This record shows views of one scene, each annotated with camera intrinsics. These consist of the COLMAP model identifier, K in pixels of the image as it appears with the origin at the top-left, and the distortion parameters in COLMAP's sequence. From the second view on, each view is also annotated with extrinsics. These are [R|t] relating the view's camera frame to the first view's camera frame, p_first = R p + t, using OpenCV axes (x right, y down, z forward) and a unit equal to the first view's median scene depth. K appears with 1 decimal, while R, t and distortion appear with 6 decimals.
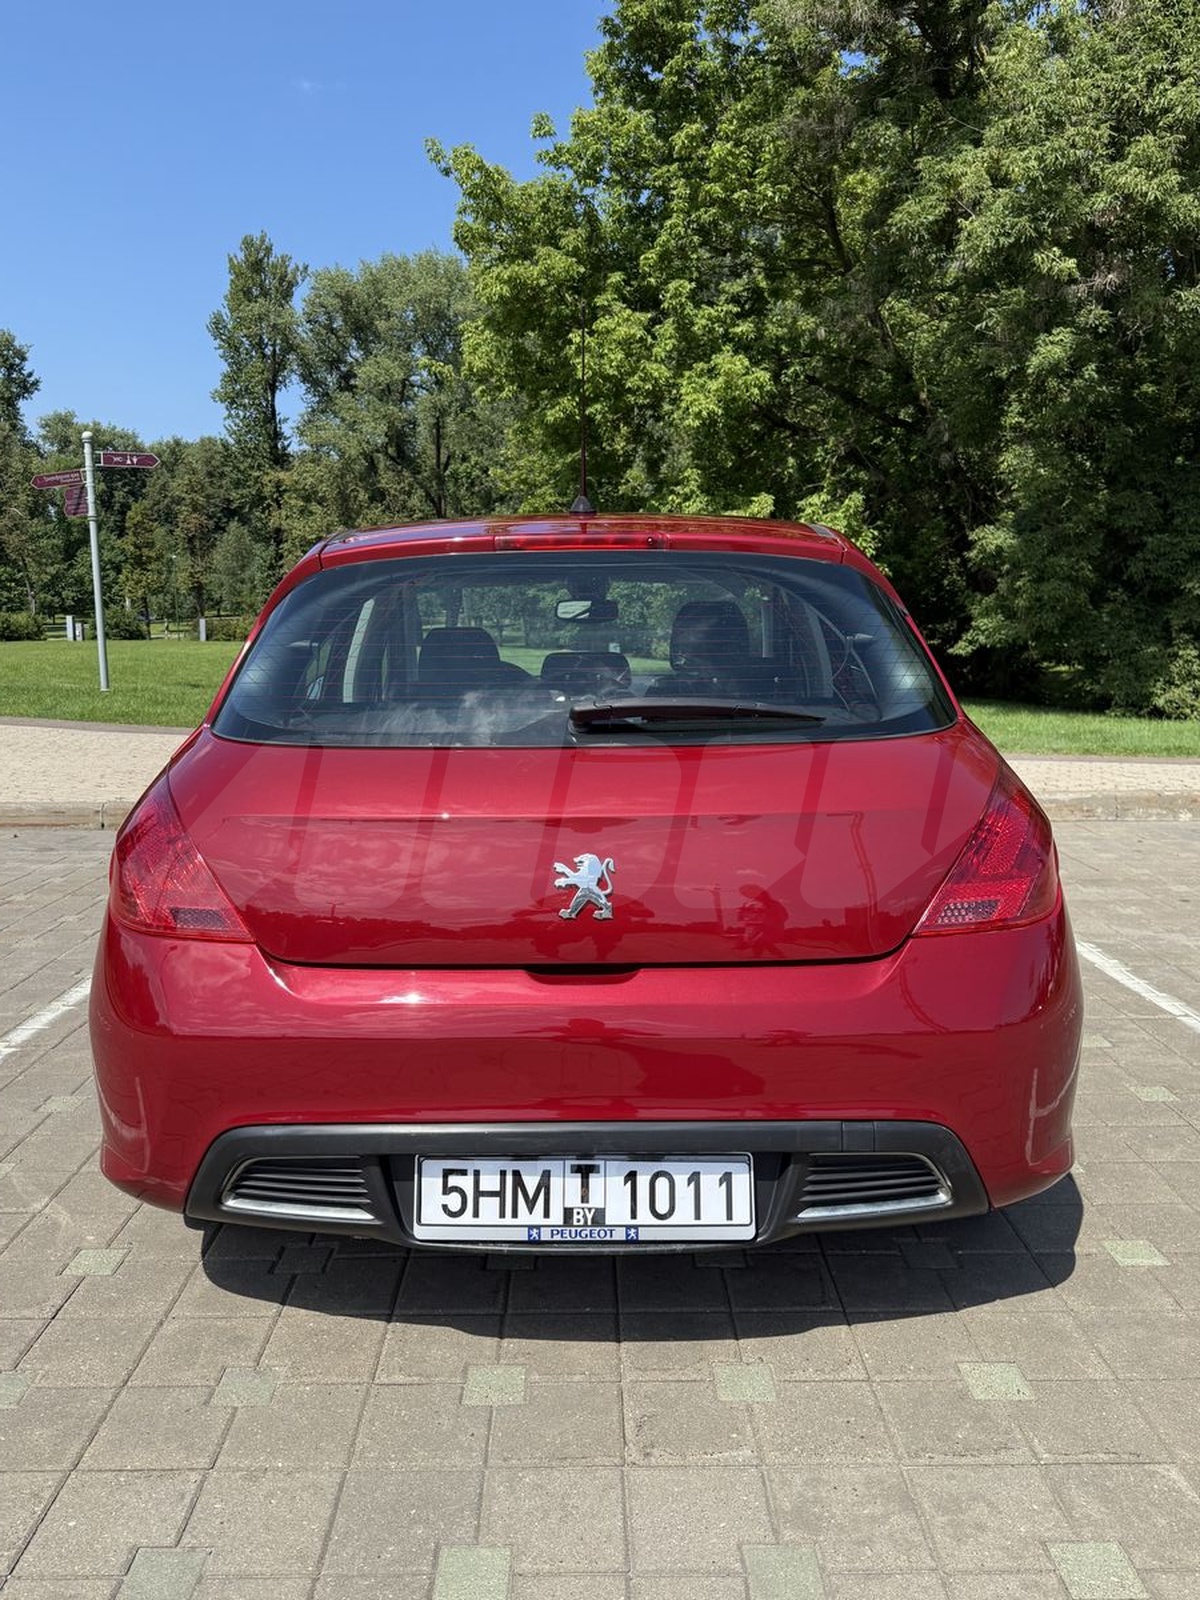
lens RADIAL K [[1221.3, 0, 583.2], [0, 1221.3, 803.1], [0, 0, 1]] dist [0.034432, -0.051476]
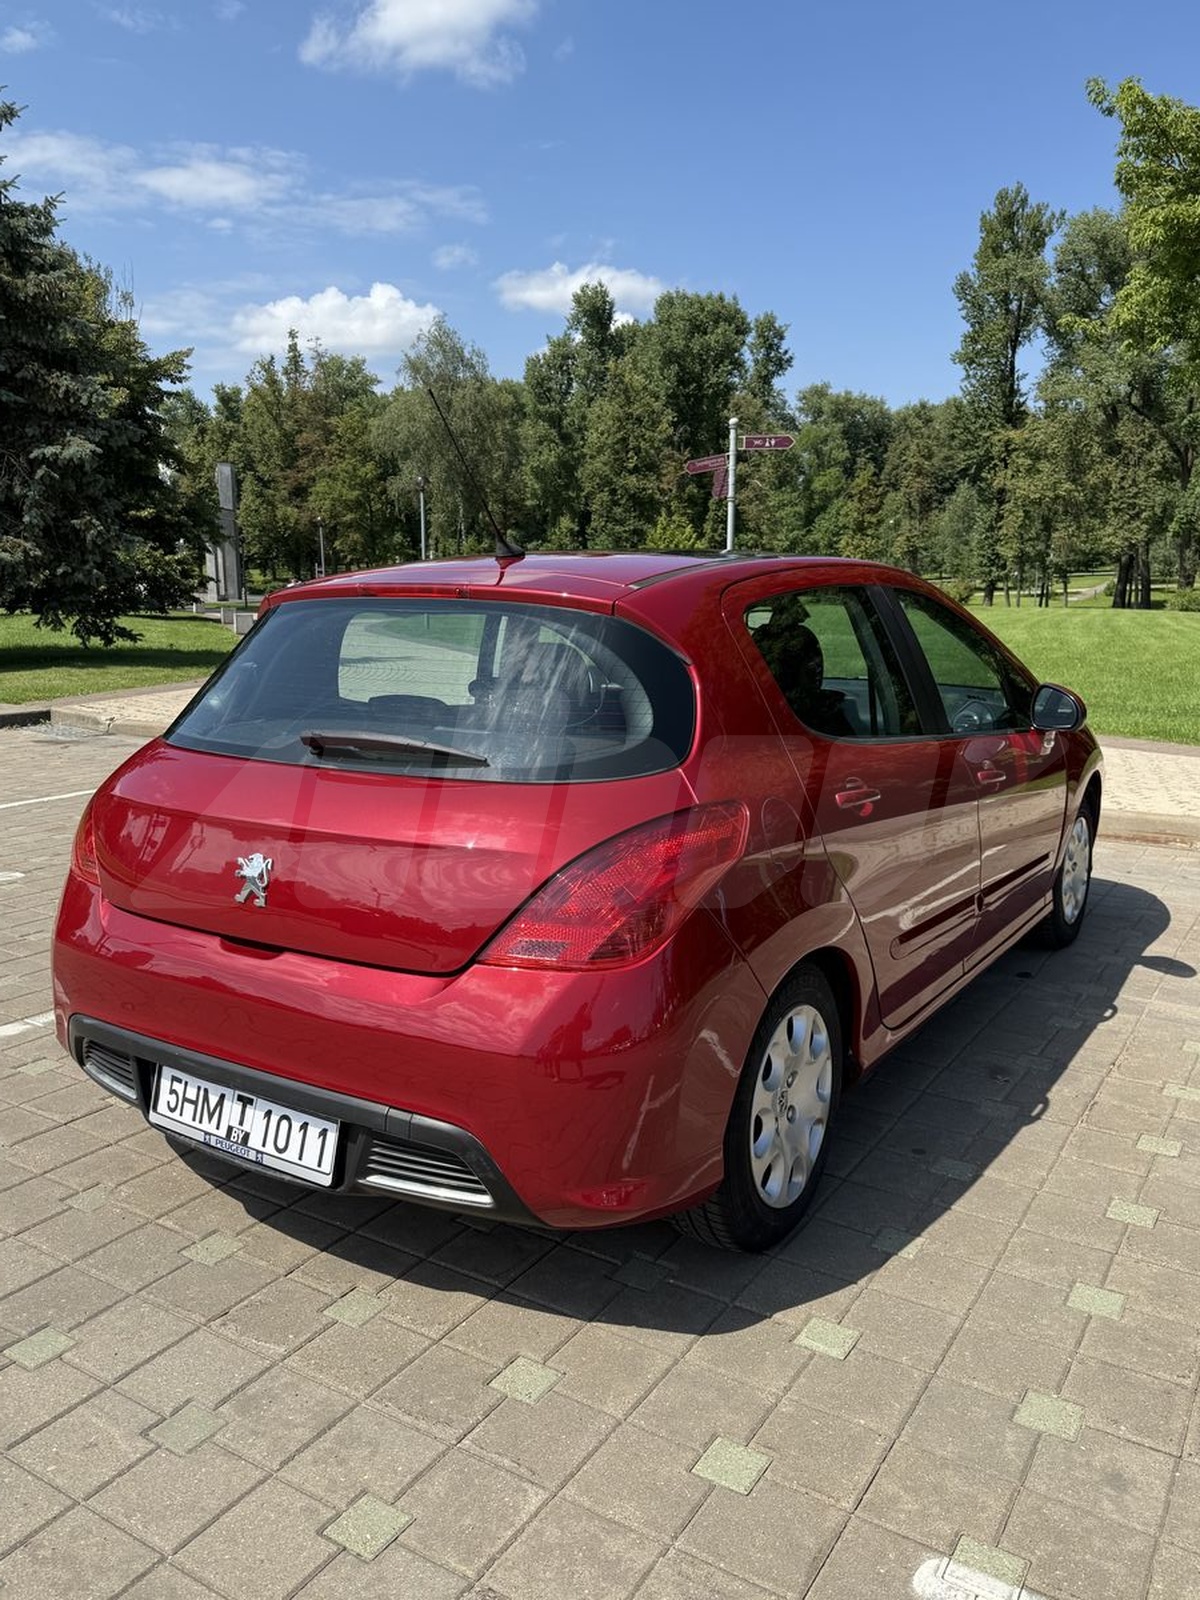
lens RADIAL K [[1221.3, 0, 604.1], [0, 1221.3, 788.9], [0, 0, 1]] dist [0.034432, -0.051476]
pose [[0.849161, 0.095914, -0.519351, 0.119657], [-0.085866, 0.995360, 0.043429, -0.013466], [0.521106, 0.007716, 0.853457, 0.014462]]
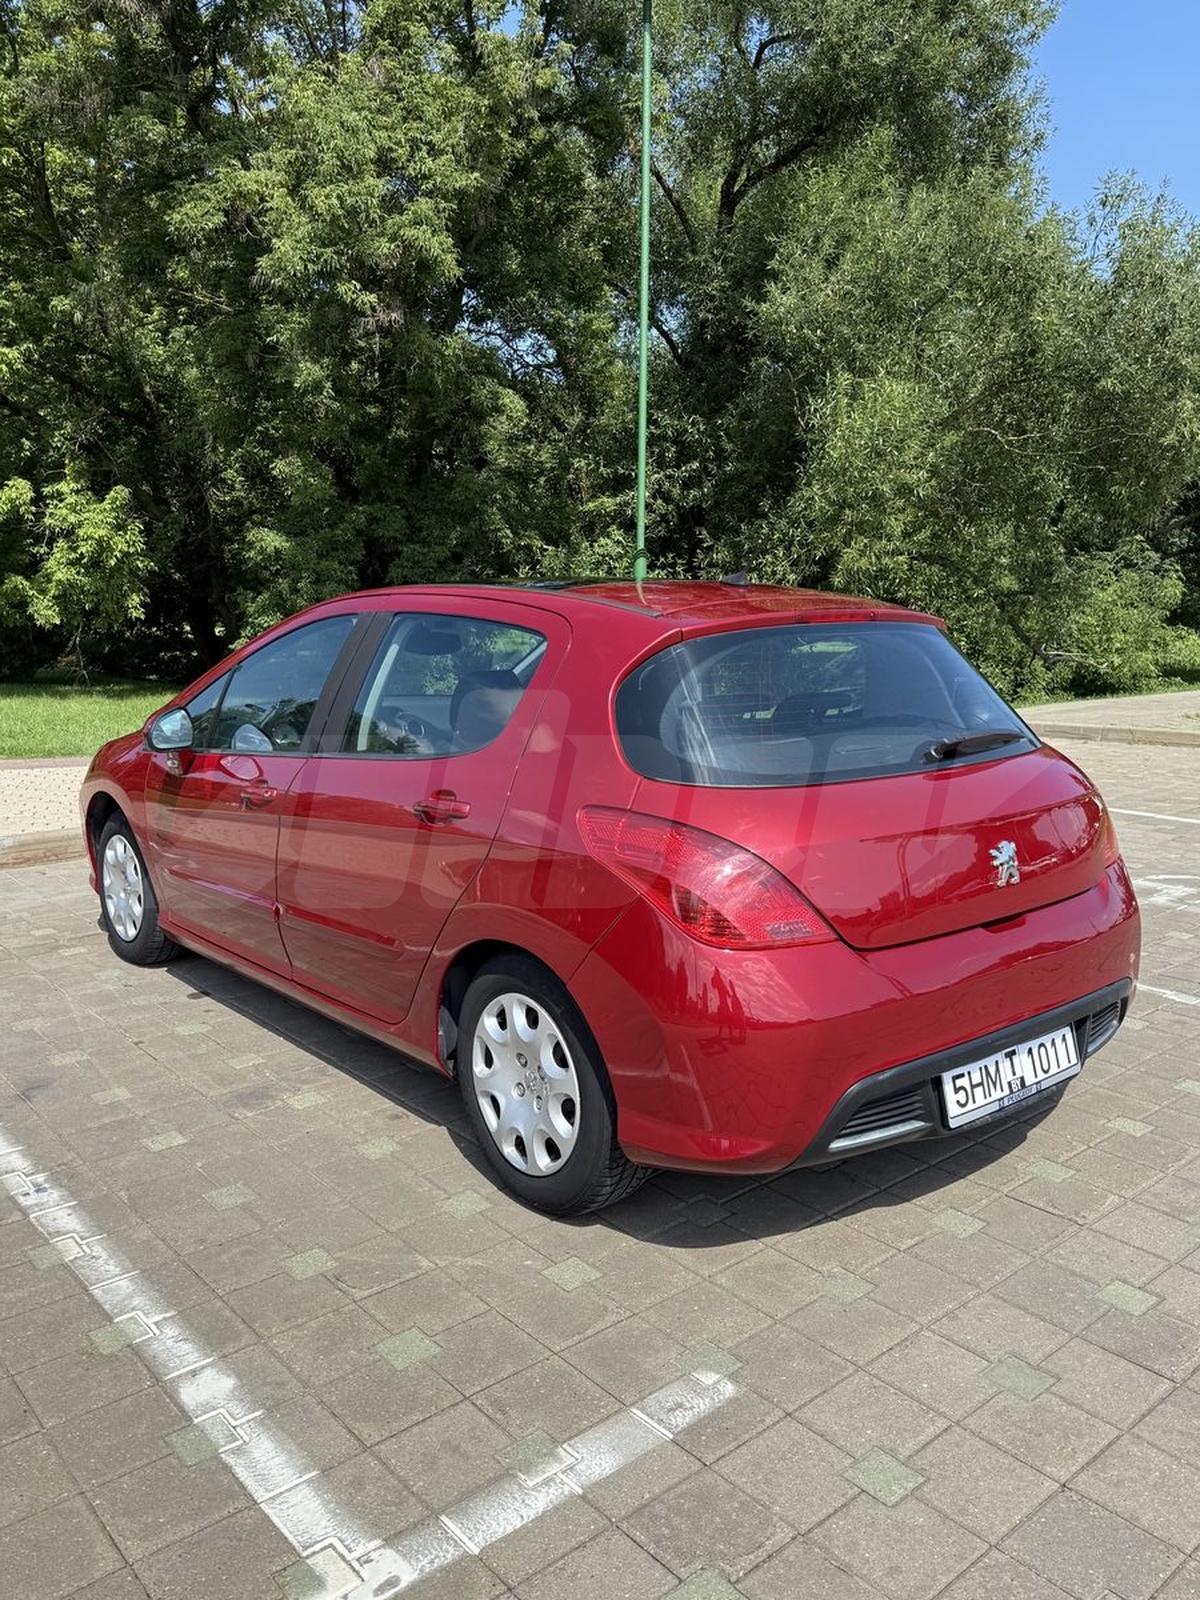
lens RADIAL K [[1221.3, 0, 590.5], [0, 1221.3, 812.8], [0, 0, 1]] dist [0.034432, -0.051476]
pose [[0.765298, -0.101341, 0.635648, -0.165943], [0.089382, 0.994692, 0.050971, -0.014367], [-0.637440, 0.017808, 0.770294, 0.022255]]
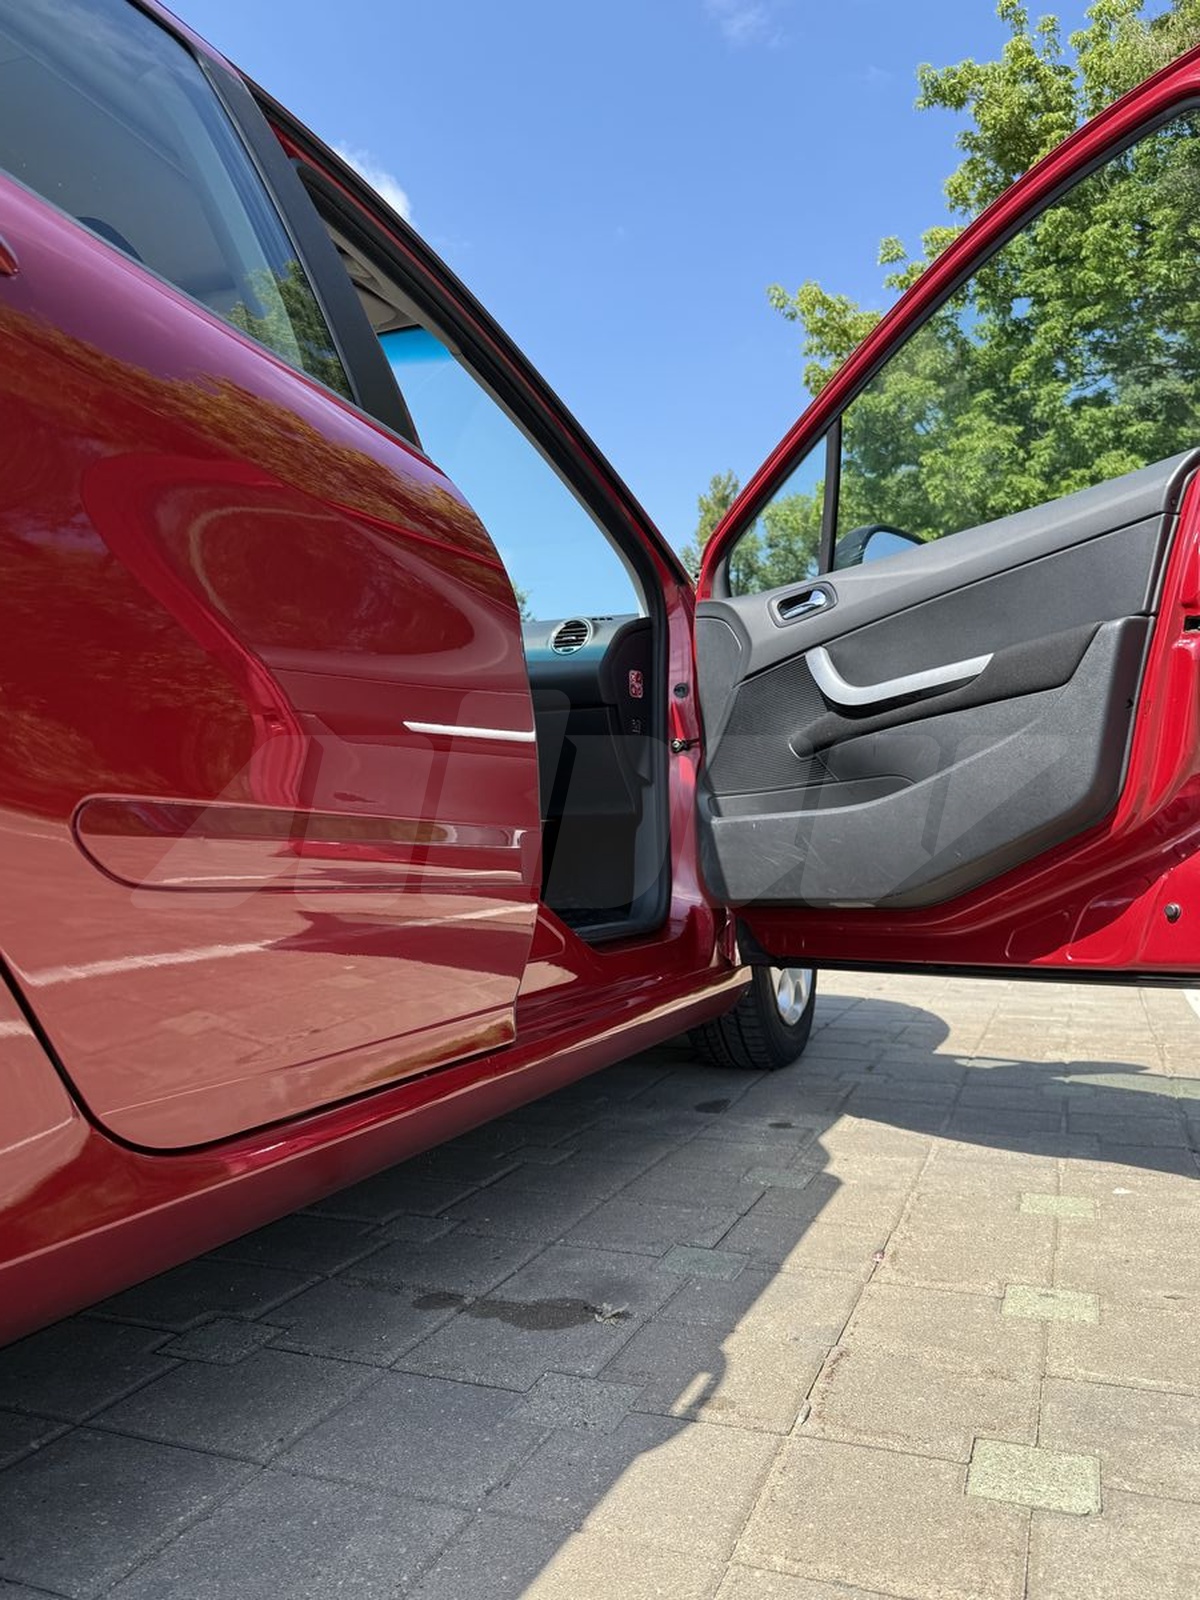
lens RADIAL K [[1221.3, 0, 587.4], [0, 1221.3, 808.9], [0, 0, 1]] dist [0.034432, -0.051476]
pose [[0.930727, -0.021145, -0.365102, 0.099872], [-0.039324, 0.986753, -0.157394, 0.022872], [0.363594, 0.160849, 0.917566, 0.164051]]
